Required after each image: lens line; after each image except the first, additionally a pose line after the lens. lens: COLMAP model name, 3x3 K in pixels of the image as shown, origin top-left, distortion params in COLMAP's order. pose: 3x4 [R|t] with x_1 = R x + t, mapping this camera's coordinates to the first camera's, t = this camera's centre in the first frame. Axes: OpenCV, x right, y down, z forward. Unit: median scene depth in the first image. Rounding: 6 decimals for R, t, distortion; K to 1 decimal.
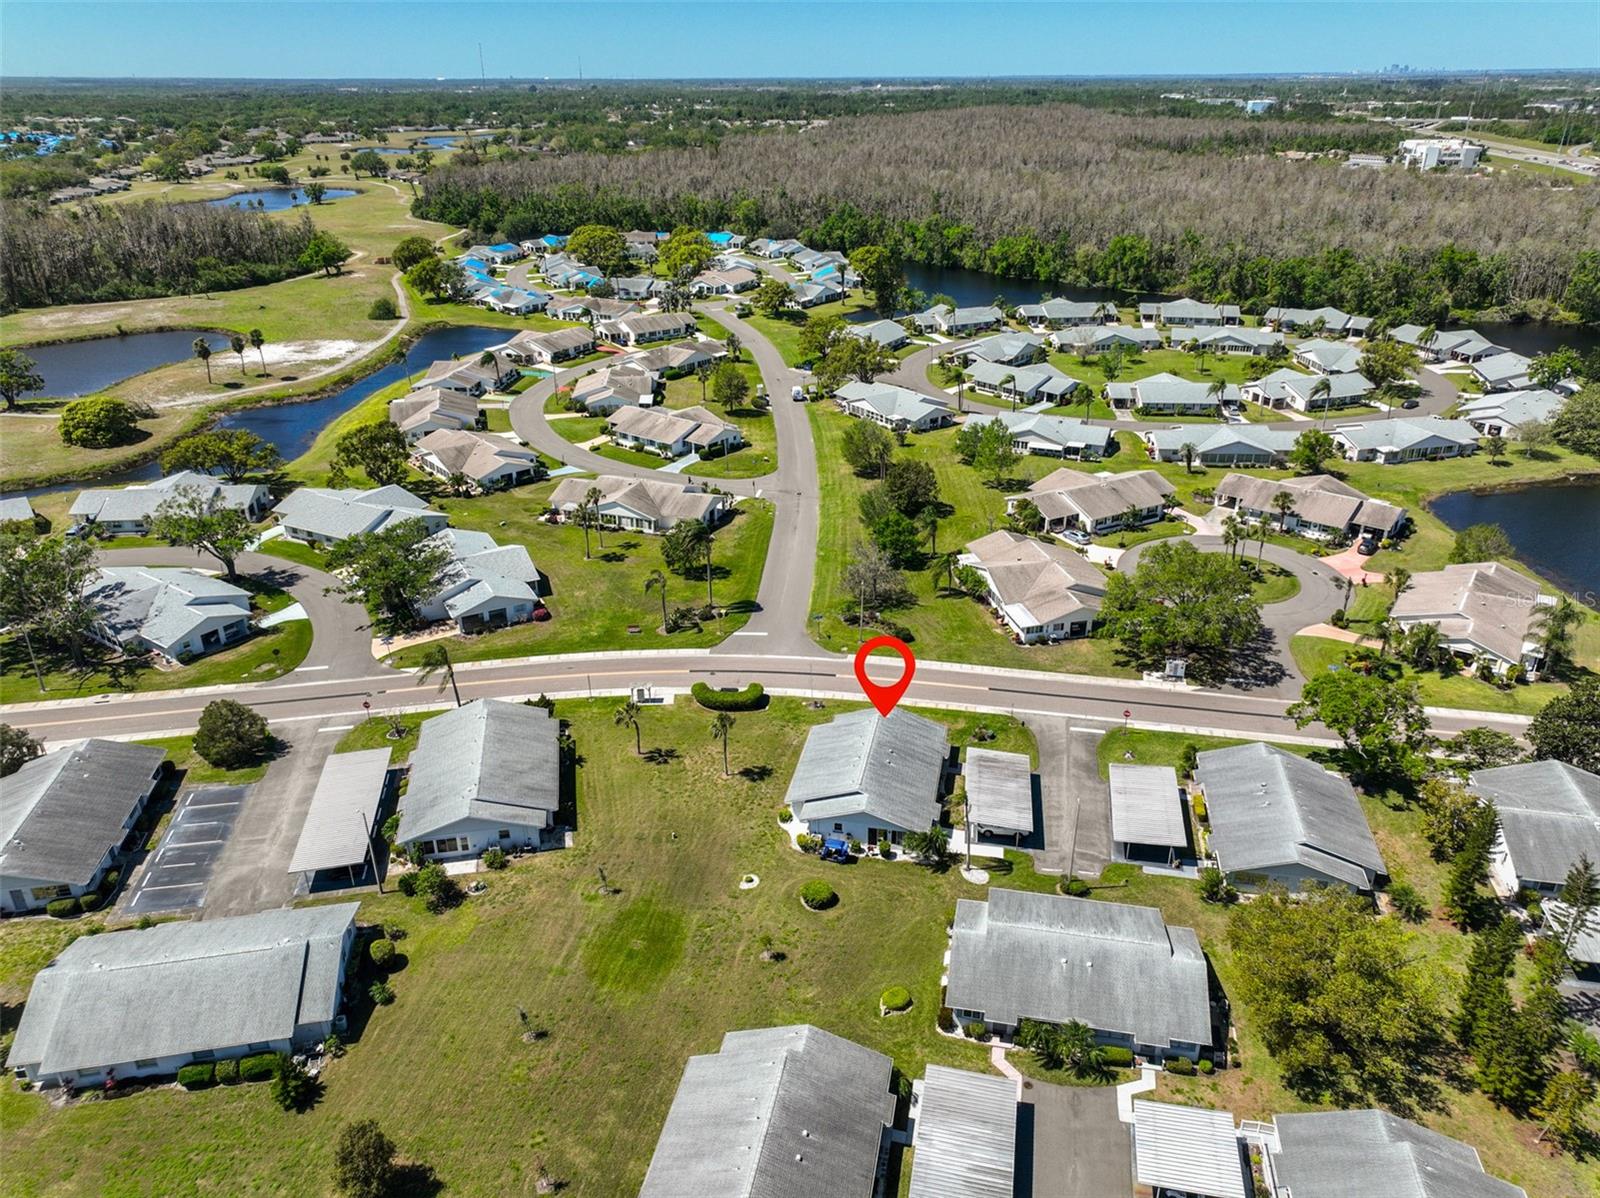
lens RADIAL K [[1117.9, 0, 804.9], [0, 1117.9, 596.8], [0, 0, 1]] dist [0.002265, 0.012692]
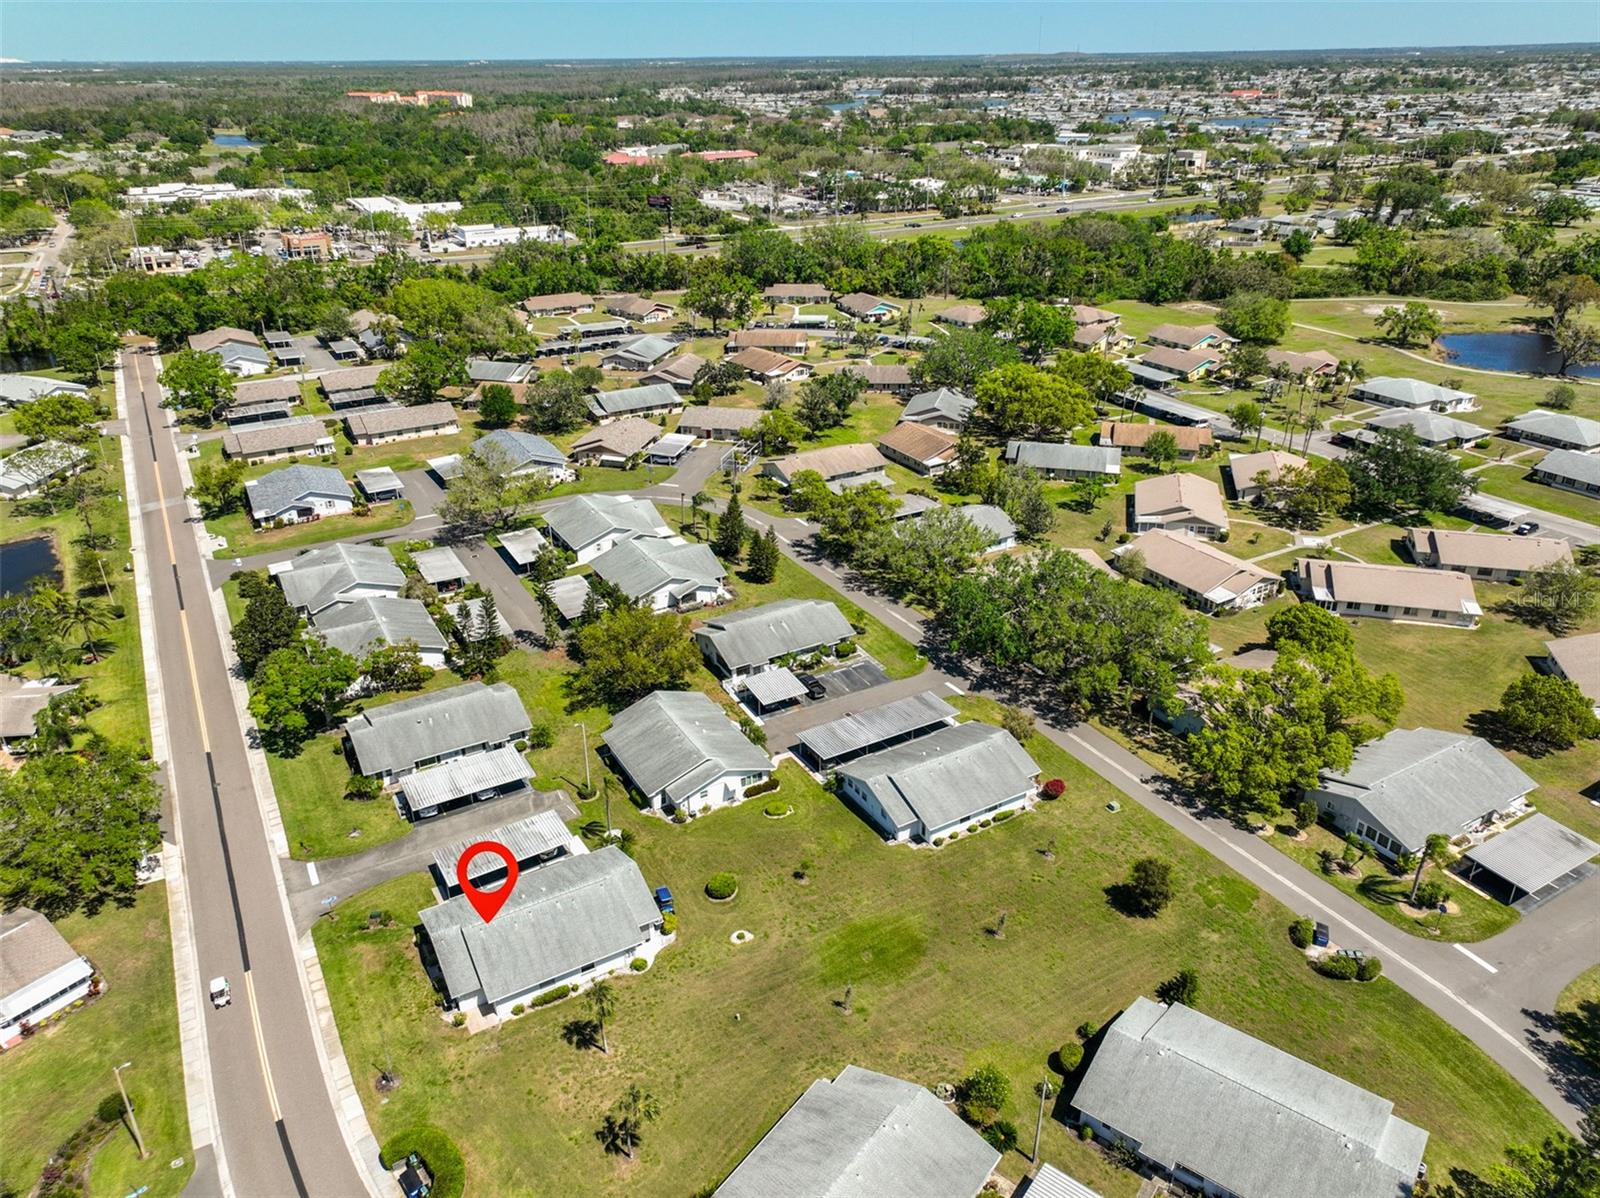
lens RADIAL K [[1117.9, 0, 804.9], [0, 1117.9, 596.8], [0, 0, 1]] dist [0.002265, 0.012692]
pose [[-0.664041, -0.314929, 0.678137, -0.400339], [0.328218, 0.692134, 0.642825, -0.351482], [-0.671805, 0.649438, -0.356240, 0.656835]]
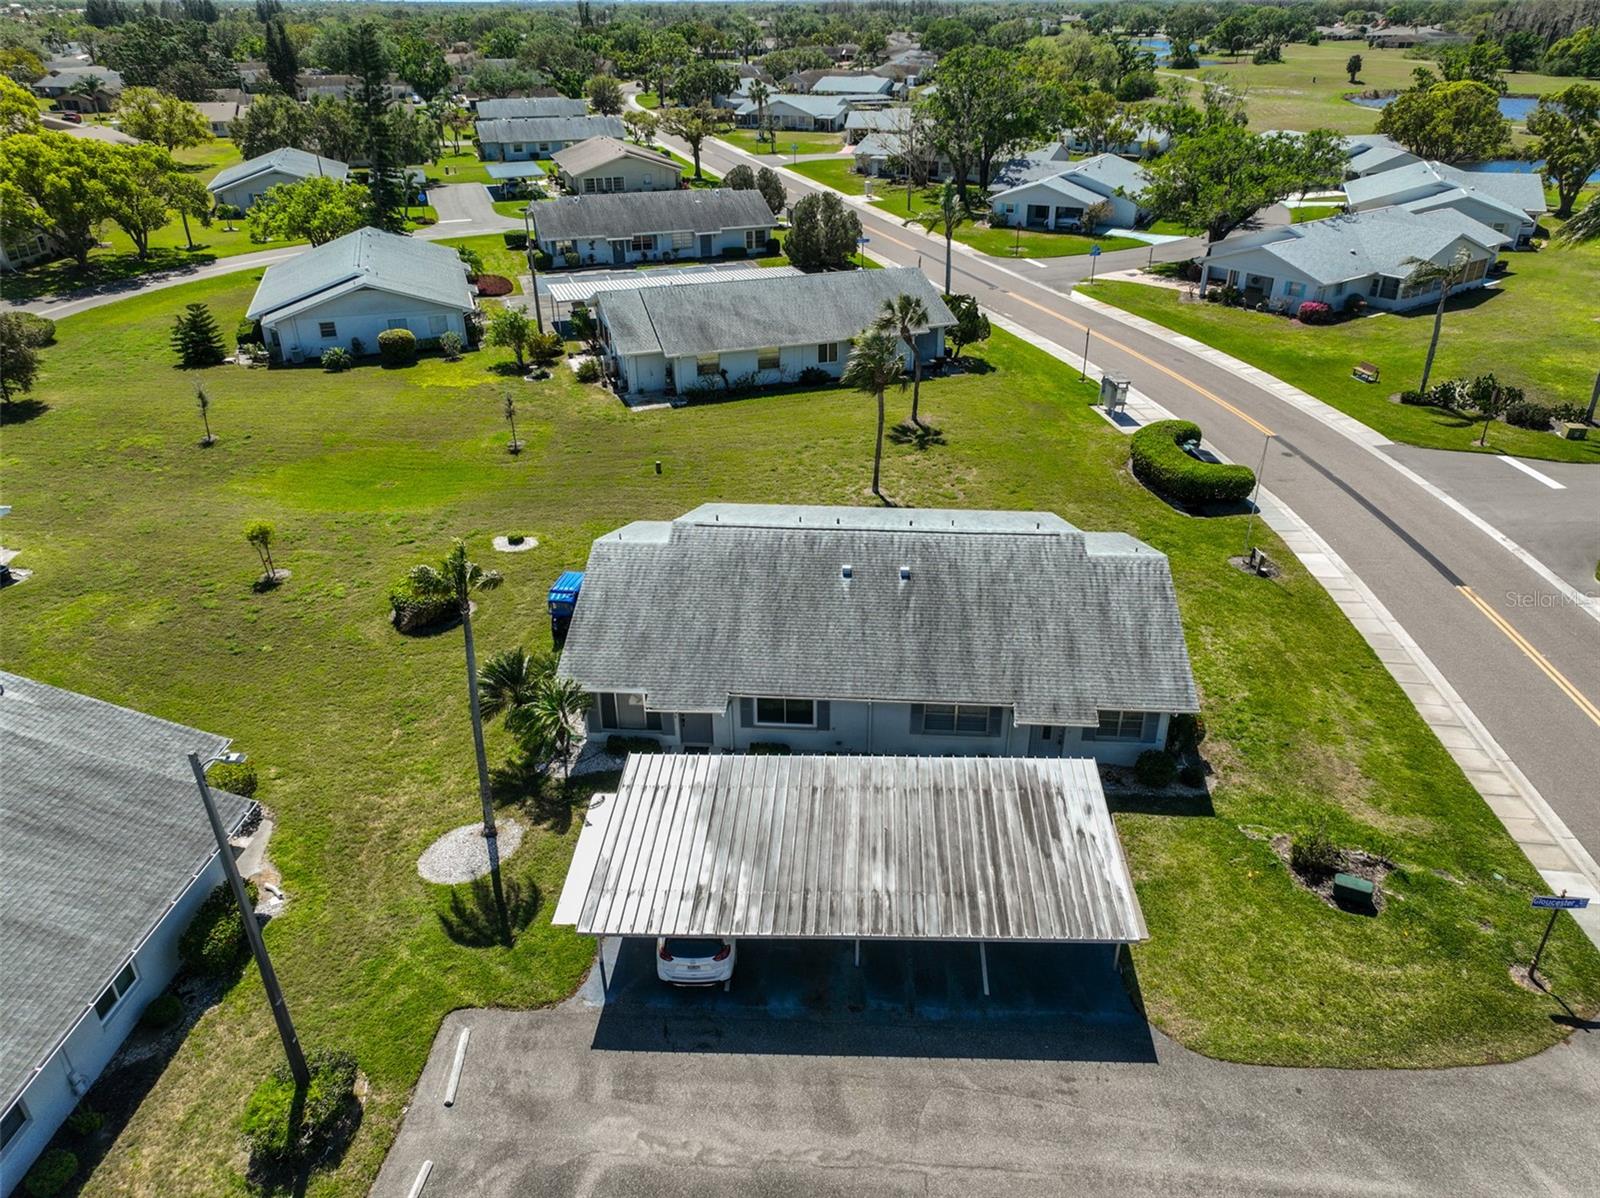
lens RADIAL K [[1117.9, 0, 804.9], [0, 1117.9, 596.8], [0, 0, 1]] dist [0.002265, 0.012692]
pose [[0.123993, 0.468926, -0.874491, 0.234923], [-0.416199, 0.824600, 0.383161, 0.020911], [0.900780, 0.316453, 0.297411, 0.570909]]
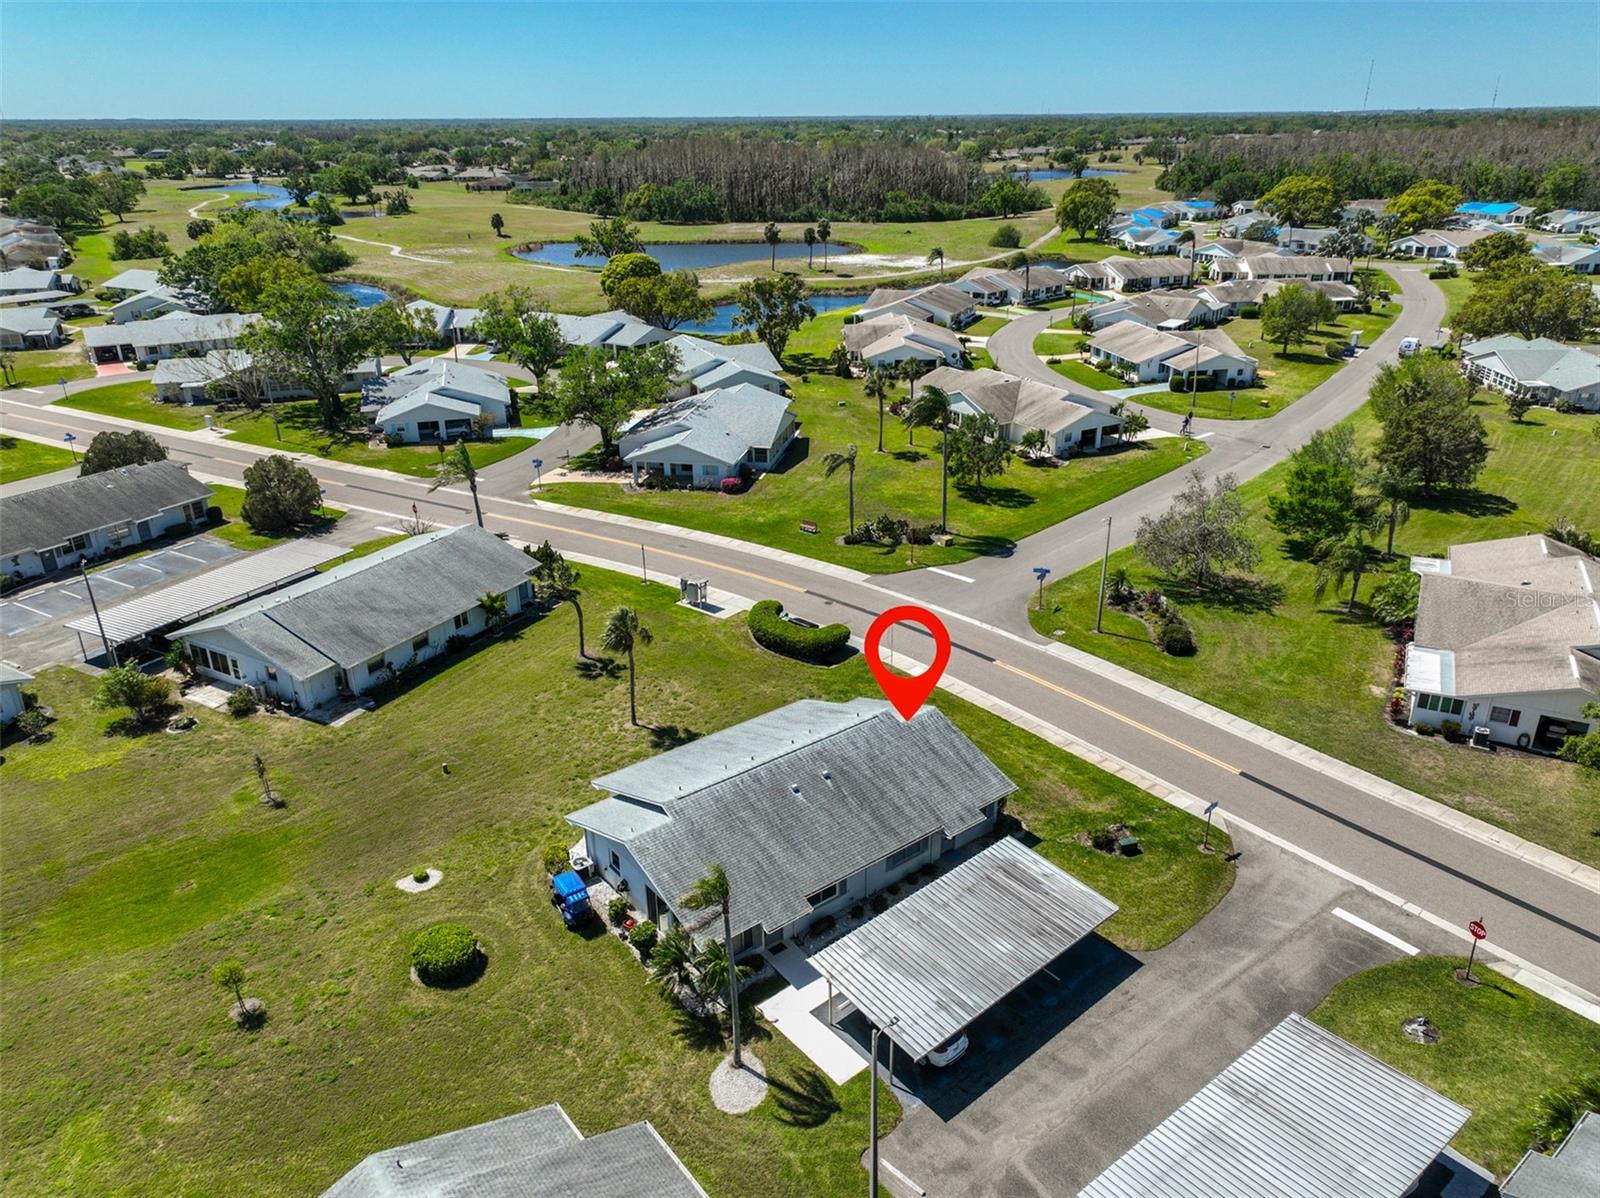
lens RADIAL K [[1117.9, 0, 804.9], [0, 1117.9, 596.8], [0, 0, 1]] dist [0.002265, 0.012692]
pose [[0.764064, 0.253242, -0.593359, 0.220990], [-0.268809, 0.961063, 0.064033, 0.022890], [0.586471, 0.110575, 0.802387, 0.386111]]
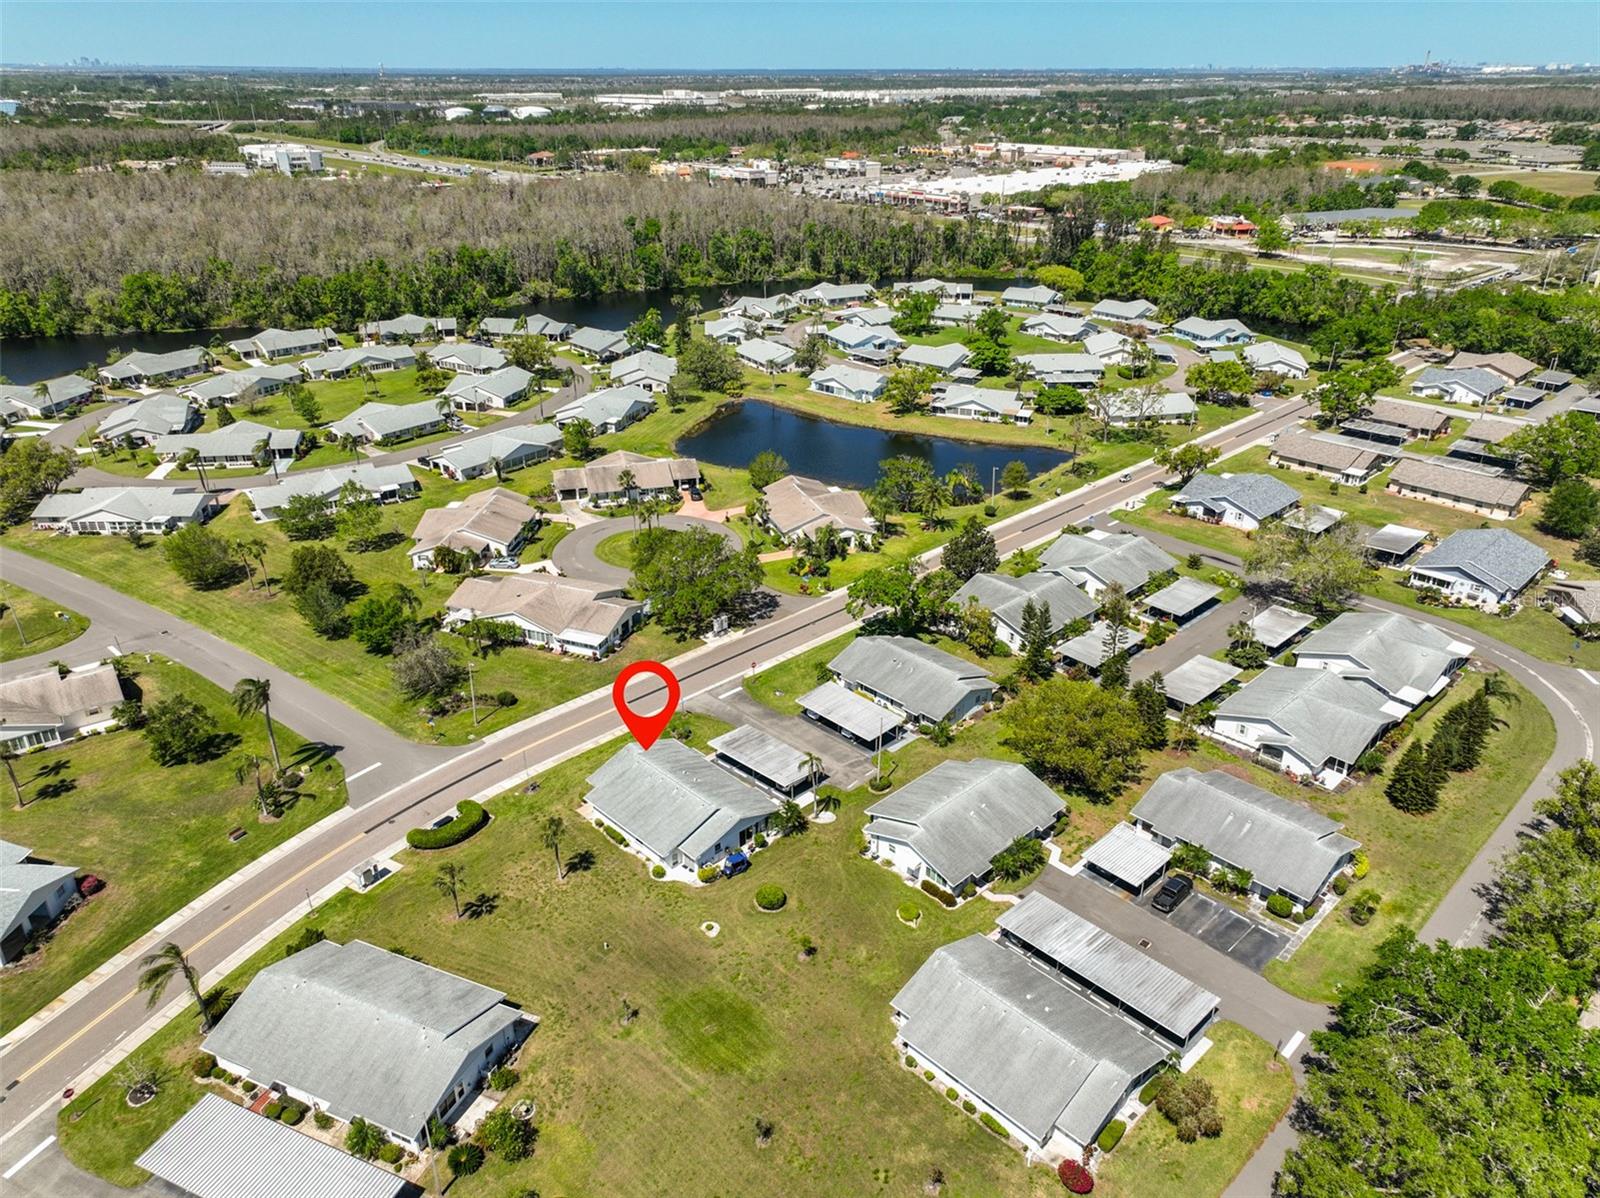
lens RADIAL K [[1117.9, 0, 804.9], [0, 1117.9, 596.8], [0, 0, 1]] dist [0.002265, 0.012692]
pose [[0.565693, -0.348163, 0.747512, -0.395227], [0.345494, 0.923166, 0.168518, -0.105029], [-0.748750, 0.162931, 0.642516, 0.121004]]
